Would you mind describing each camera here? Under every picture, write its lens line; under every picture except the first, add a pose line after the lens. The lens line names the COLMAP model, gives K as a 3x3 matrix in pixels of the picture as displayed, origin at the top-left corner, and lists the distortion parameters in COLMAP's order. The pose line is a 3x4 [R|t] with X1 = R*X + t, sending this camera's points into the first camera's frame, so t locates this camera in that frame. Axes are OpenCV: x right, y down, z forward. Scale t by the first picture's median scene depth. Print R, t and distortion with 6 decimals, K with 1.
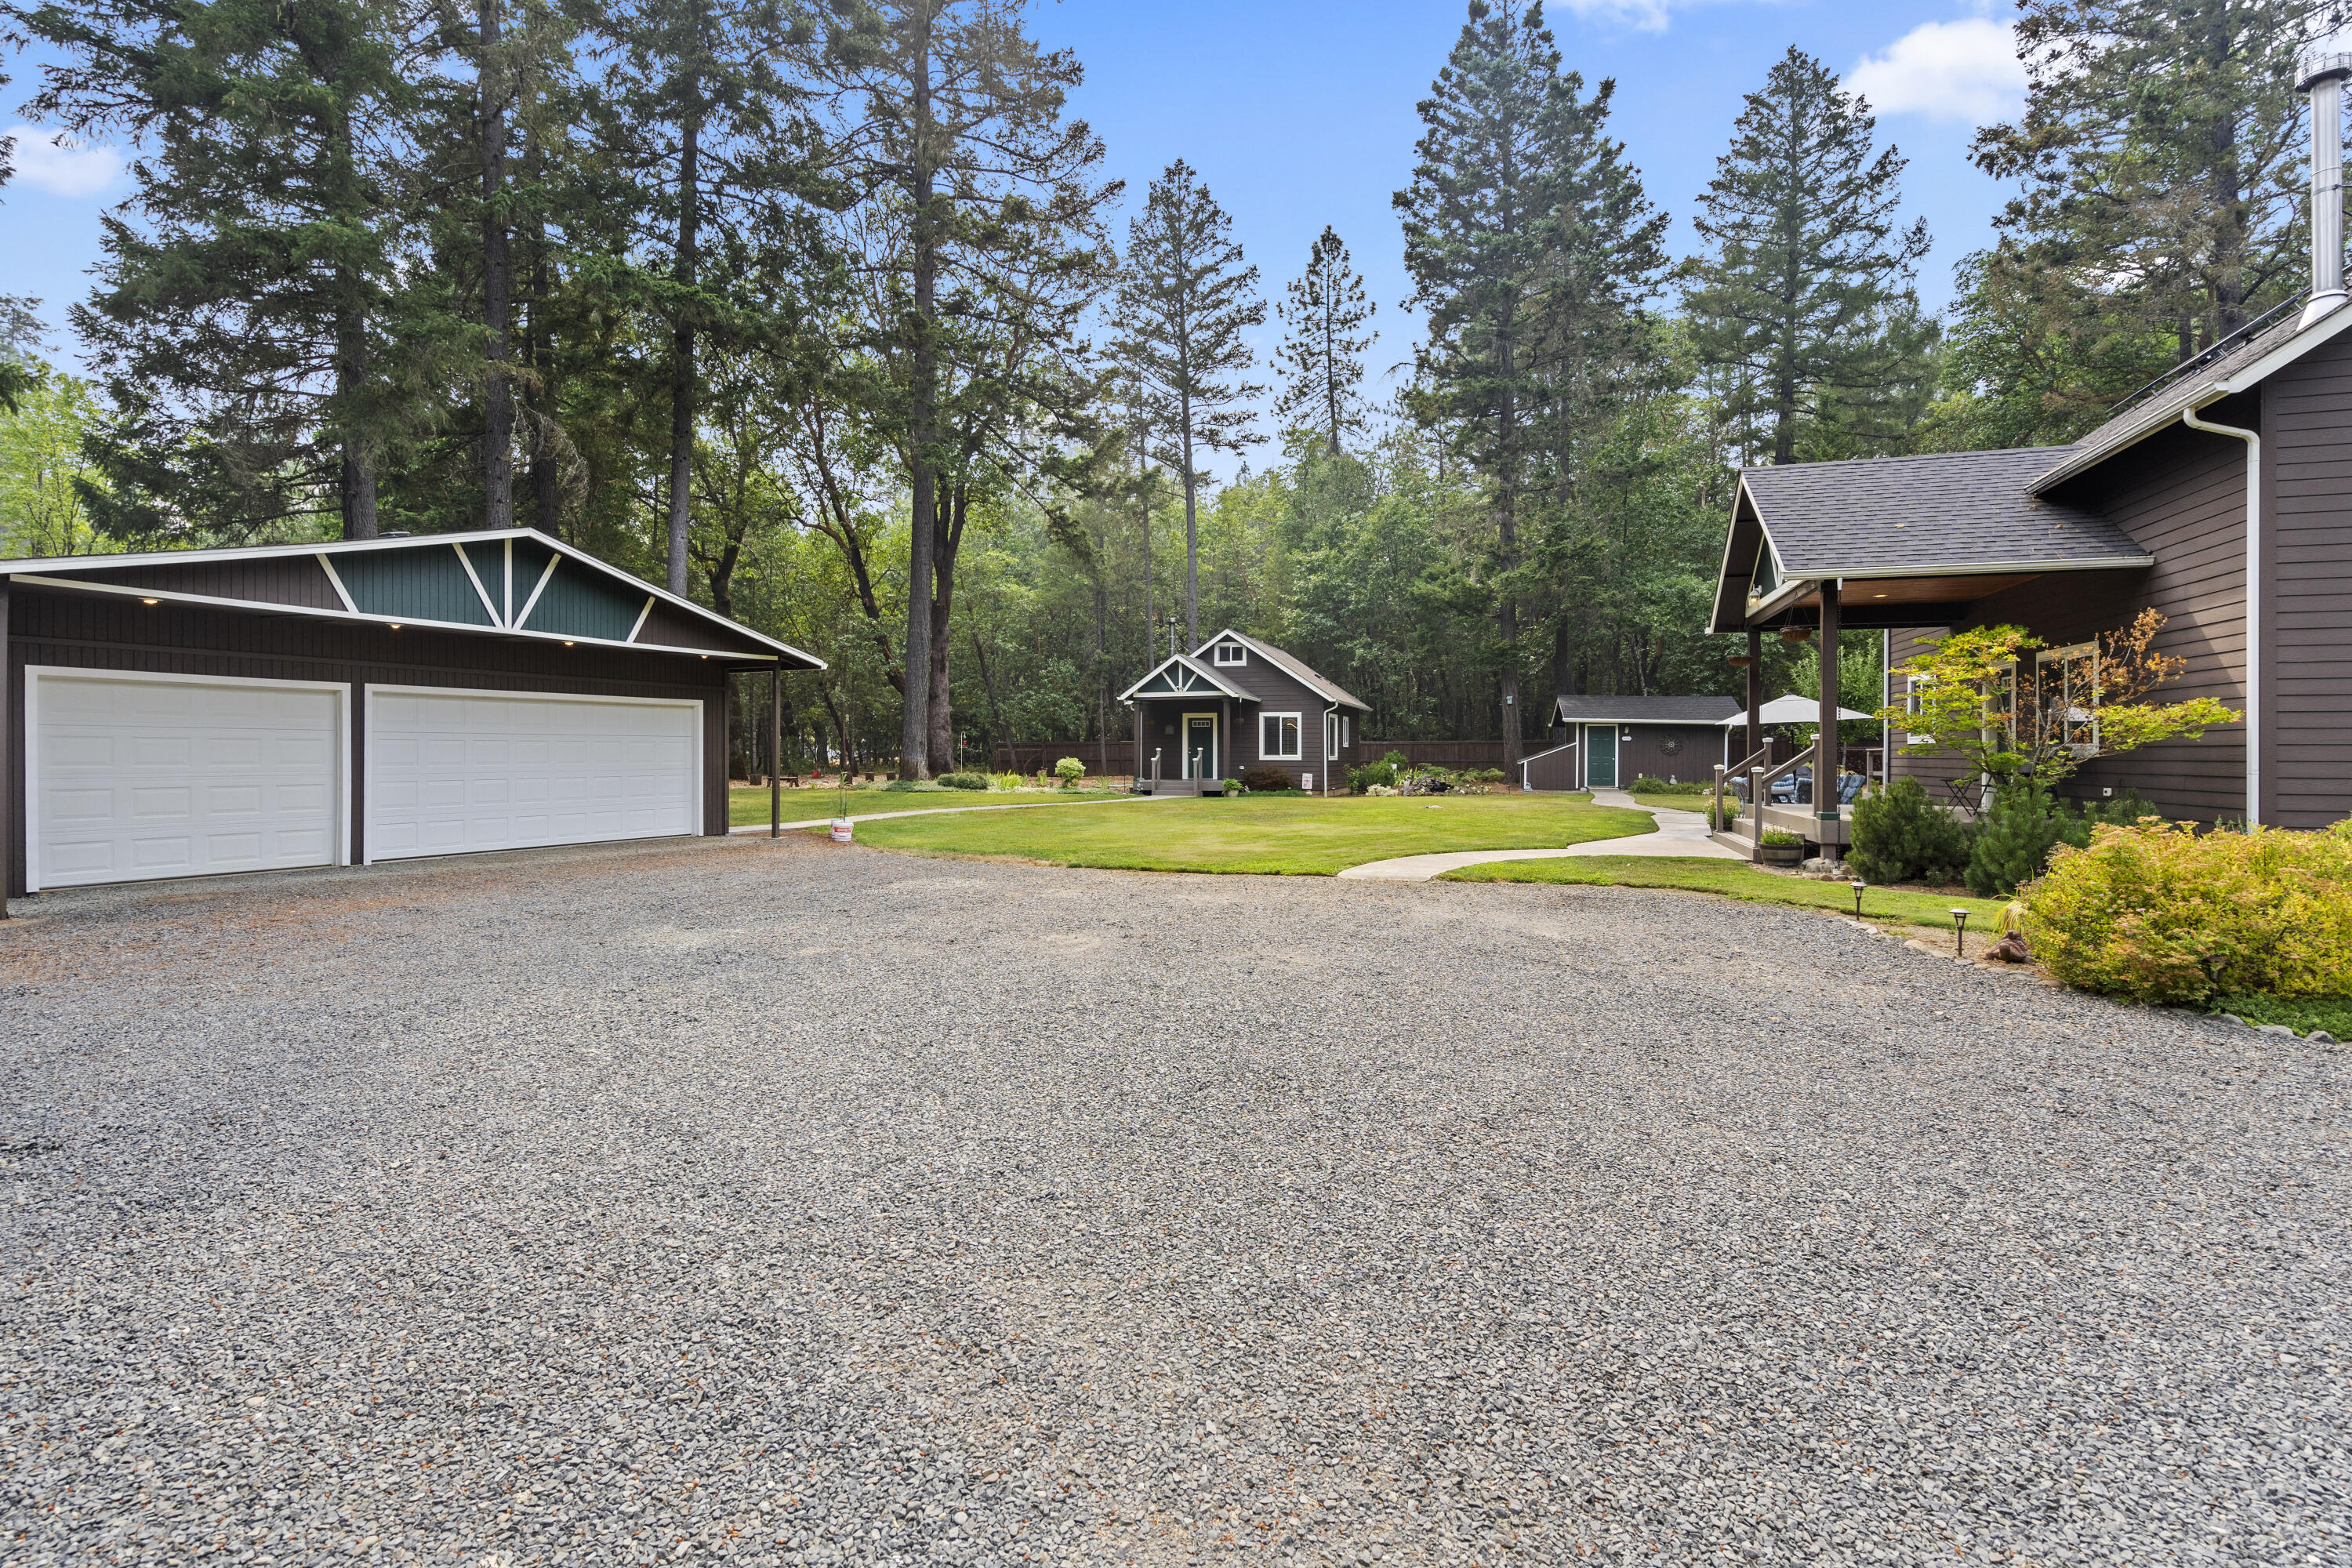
lens RADIAL K [[1078.9, 0, 1174.2], [0, 1078.9, 757.1], [0, 0, 1]] dist [-0.004446, 0.002091]
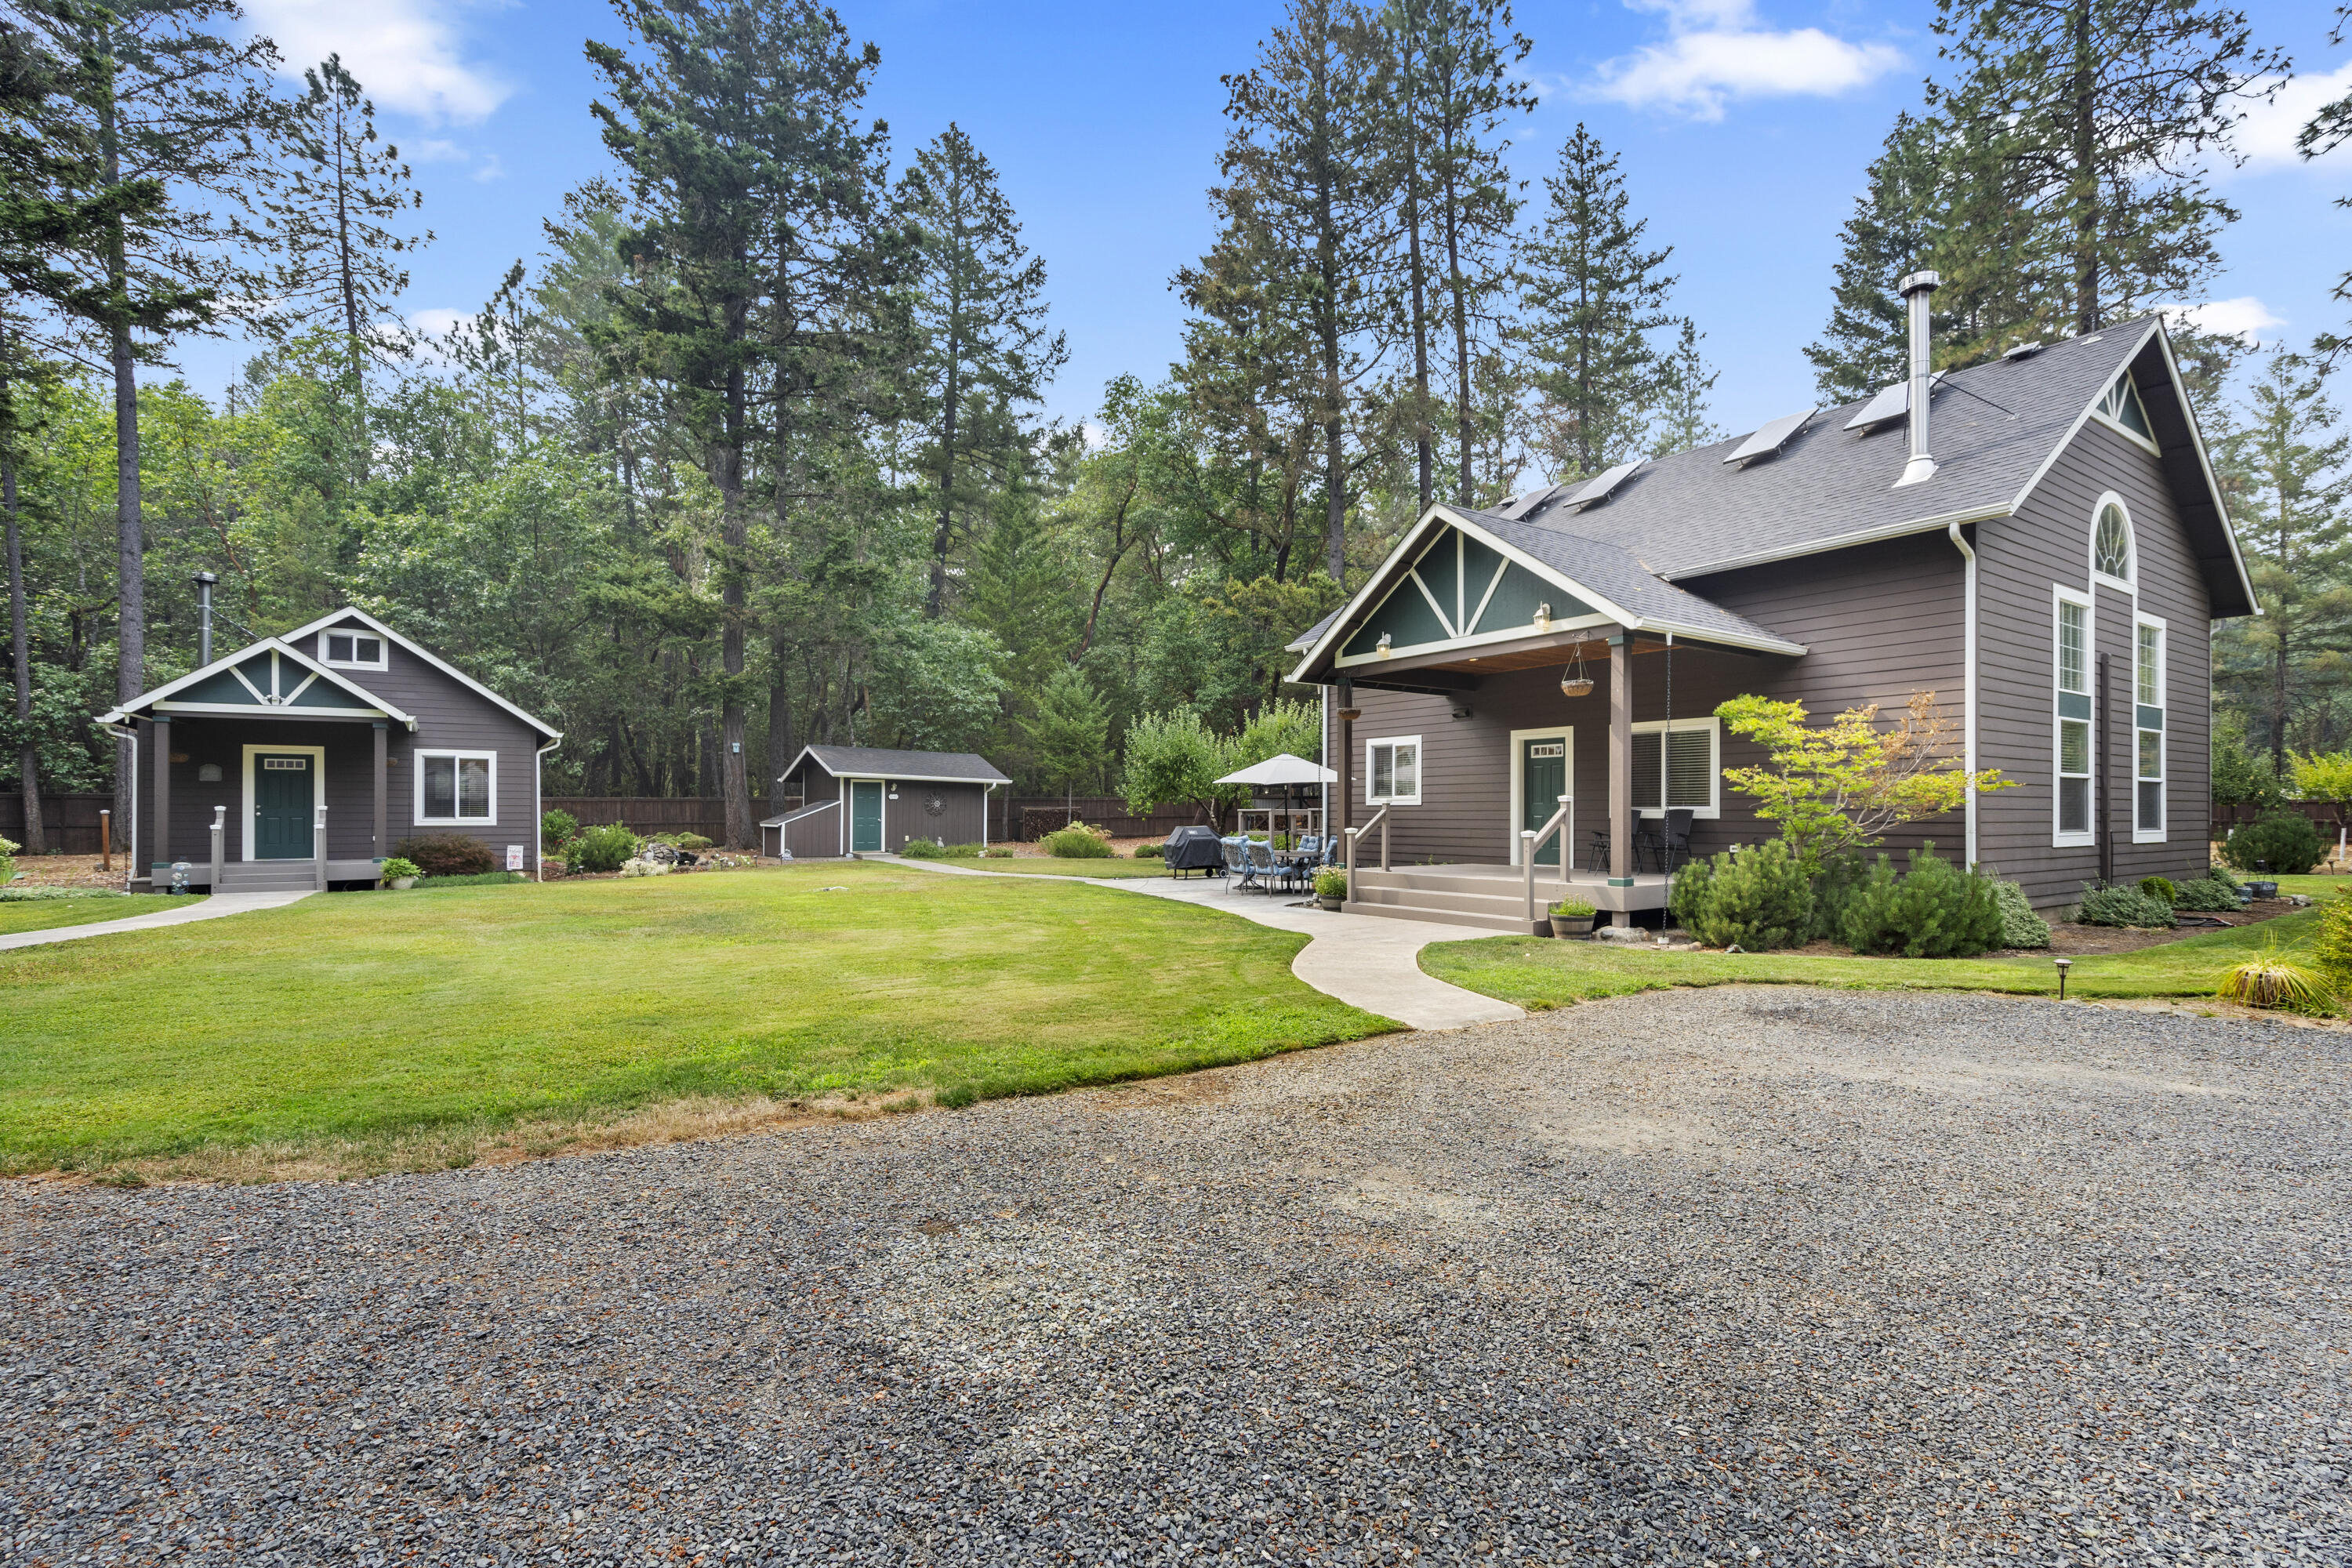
lens RADIAL K [[1078.9, 0, 1195.5], [0, 1078.9, 813.0], [0, 0, 1]] dist [-0.004446, 0.002091]
pose [[0.606241, -0.002897, 0.795276, -0.138613], [0.004707, 0.999989, 0.000054, -0.002699], [-0.795267, 0.003711, 0.606248, 0.265873]]
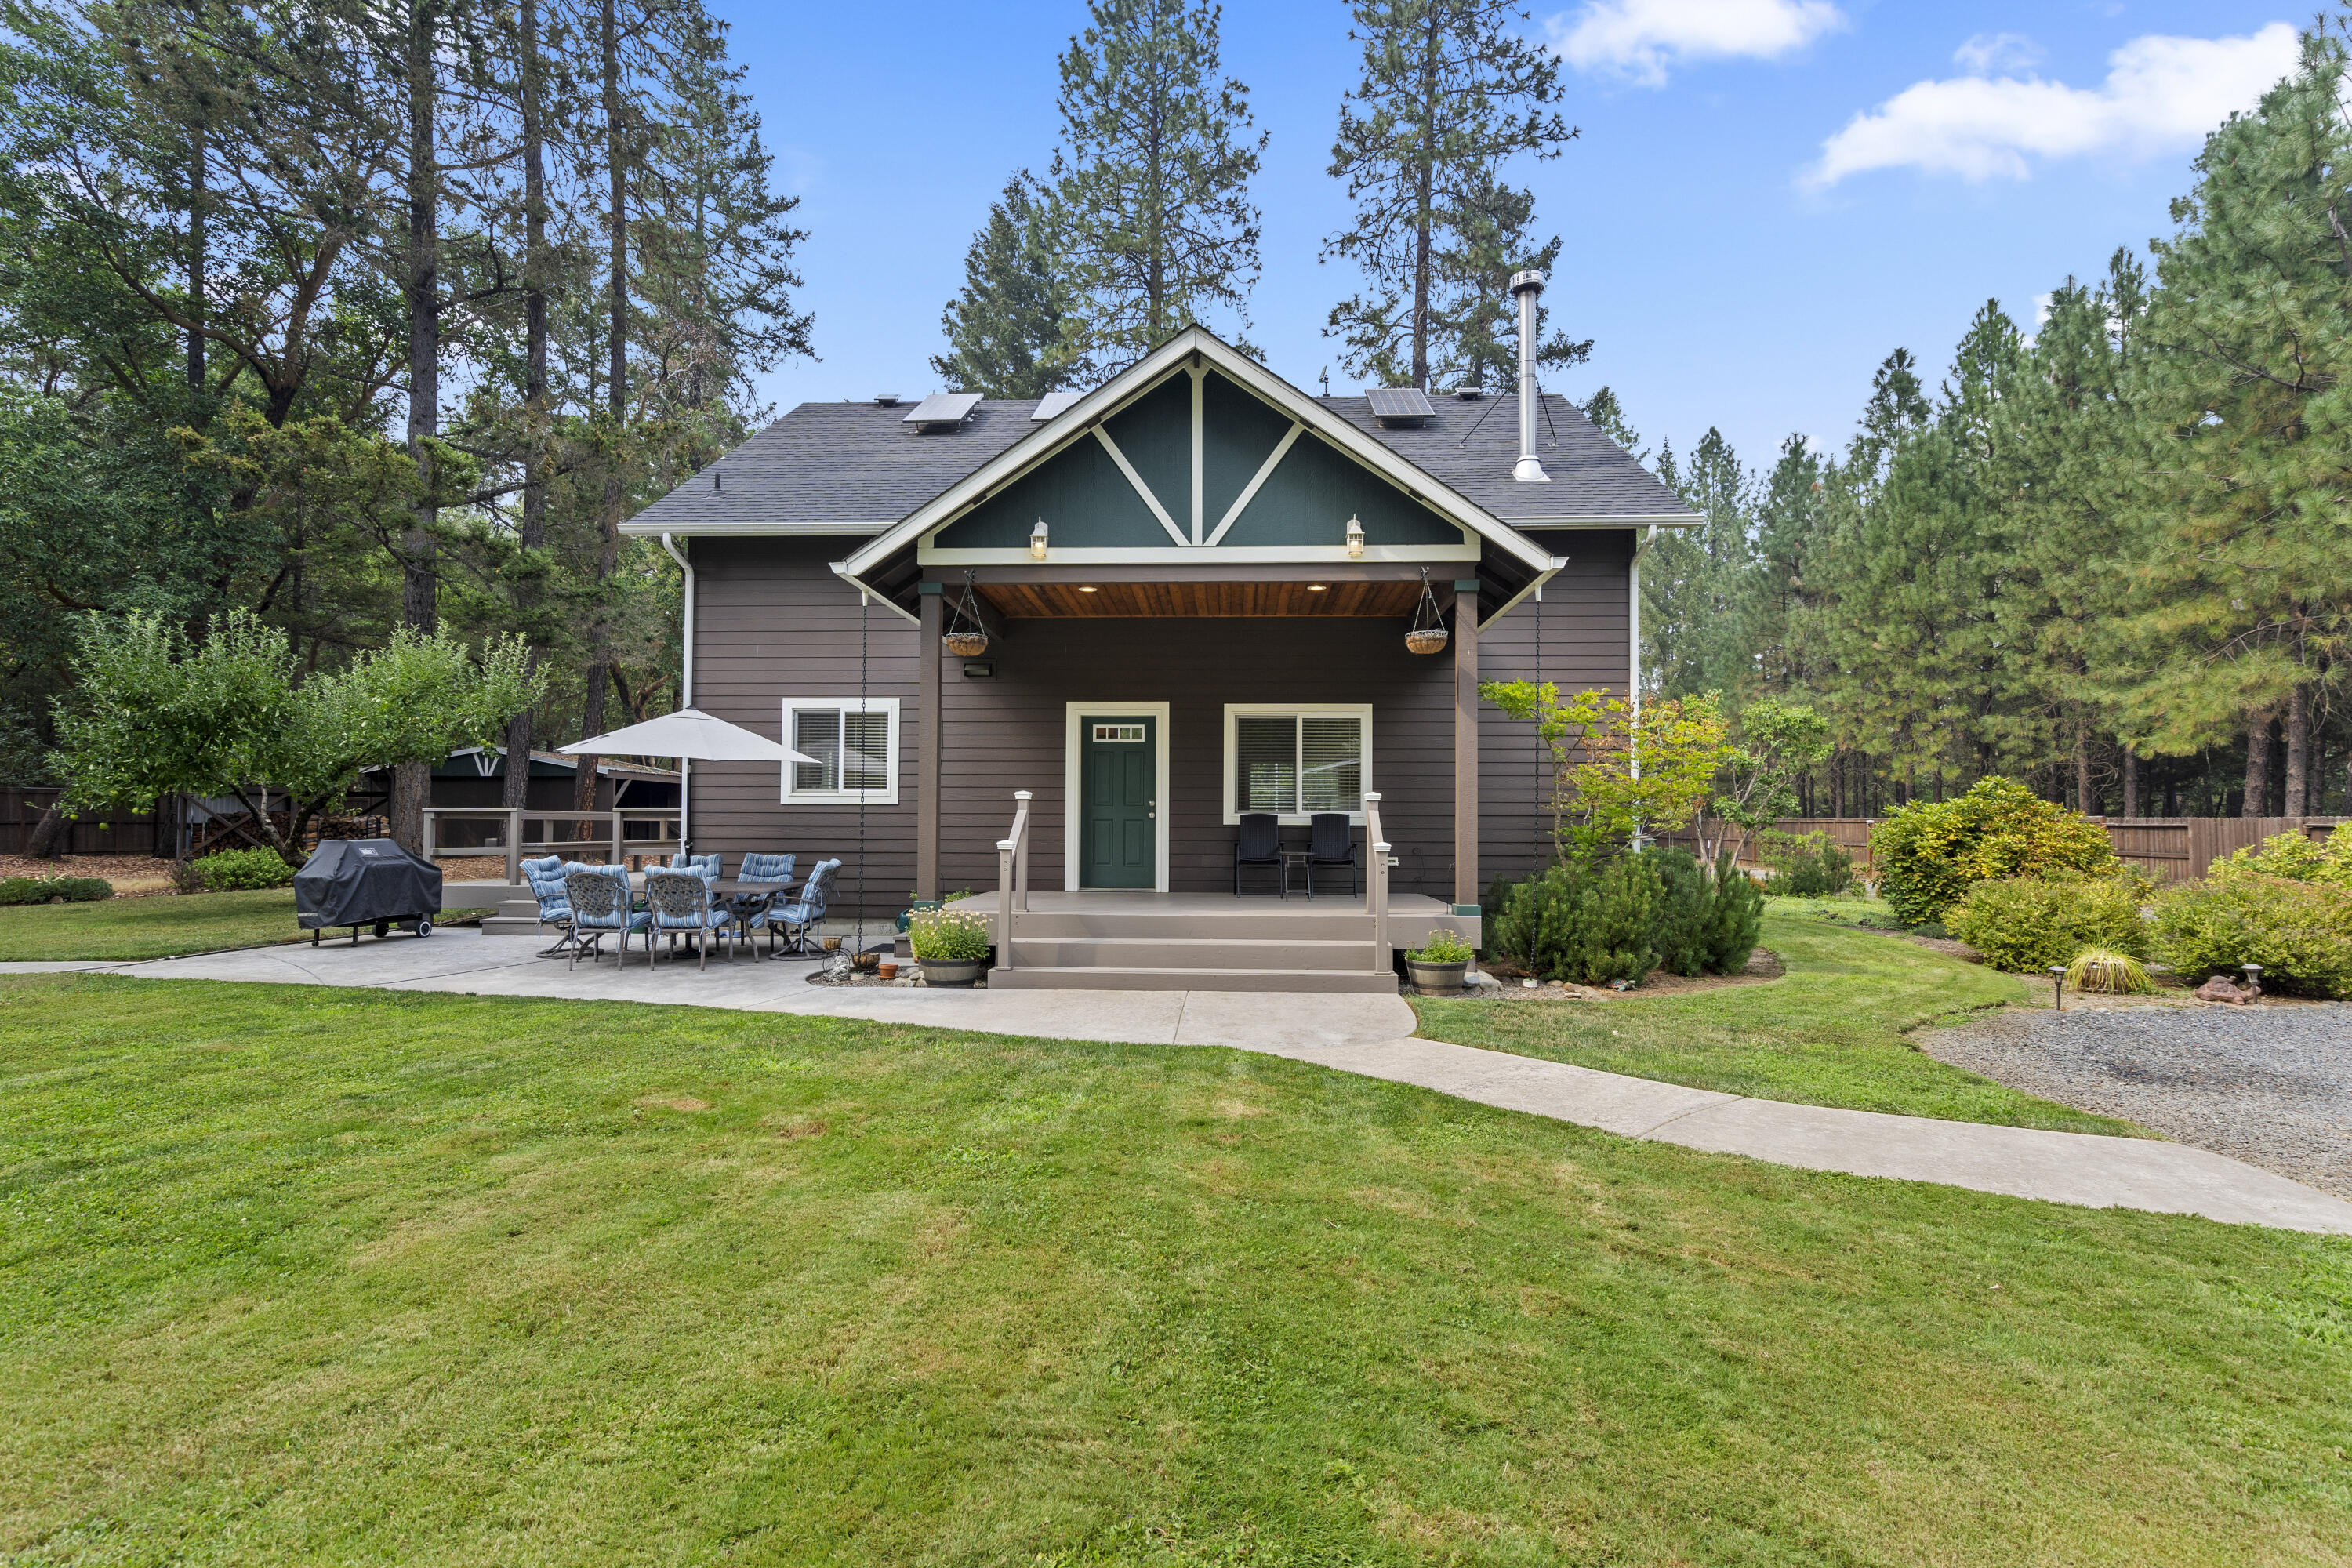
lens RADIAL K [[1078.9, 0, 1182.6], [0, 1078.9, 818.5], [0, 0, 1]] dist [-0.004446, 0.002091]
pose [[-0.267877, 0.000285, 0.963453, -0.009682], [-0.002636, 0.999996, -0.001028, -0.001462], [-0.963449, -0.002816, -0.267875, 0.505329]]
